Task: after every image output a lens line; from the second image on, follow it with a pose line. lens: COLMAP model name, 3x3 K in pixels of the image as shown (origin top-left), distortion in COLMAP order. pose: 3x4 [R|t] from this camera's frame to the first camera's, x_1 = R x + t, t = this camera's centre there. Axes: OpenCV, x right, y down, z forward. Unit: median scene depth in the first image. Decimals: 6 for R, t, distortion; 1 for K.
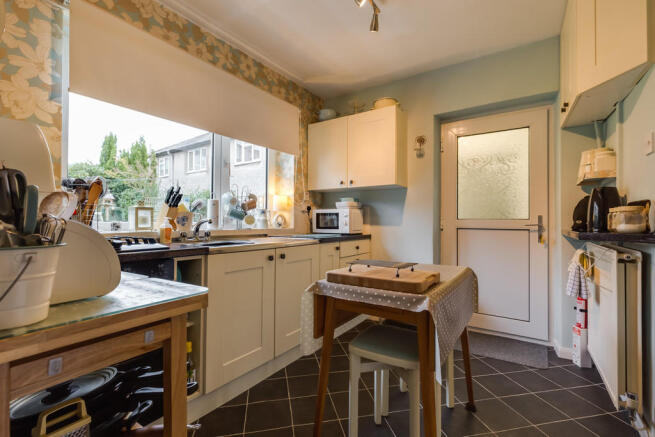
lens RADIAL K [[294.0, 0, 328.4], [0, 294.0, 216.7], [0, 0, 1]] dist [0.001692, -0.000172]
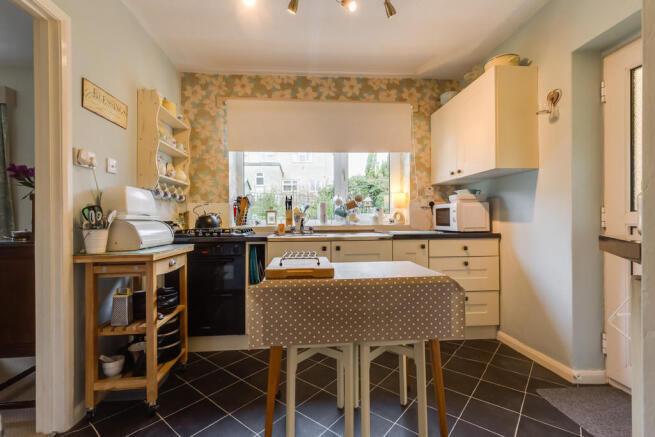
lens RADIAL K [[294.0, 0, 328.4], [0, 294.0, 216.7], [0, 0, 1]] dist [0.001692, -0.000172]
pose [[0.629173, -0.015481, -0.777111, 0.510482], [0.025020, 0.999687, 0.000342, 0.004657], [0.776863, -0.019658, 0.629363, 0.160964]]
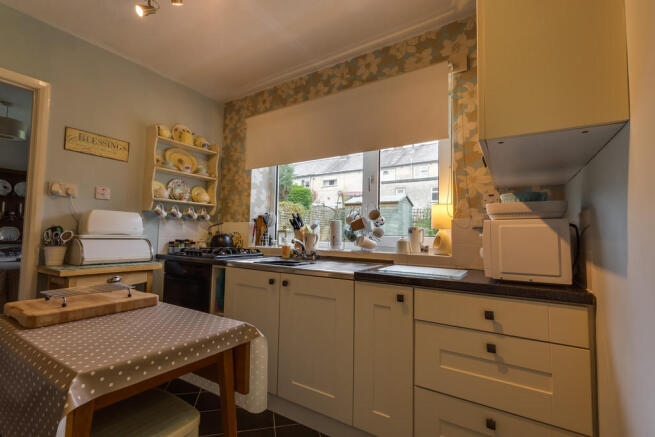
lens RADIAL K [[294.0, 0, 328.4], [0, 294.0, 216.7], [0, 0, 1]] dist [0.001692, -0.000172]
pose [[0.028995, -0.065029, -0.997462, 0.505834], [0.001848, 0.997883, -0.065003, -0.004228], [0.999578, 0.000042, 0.029054, 0.764569]]
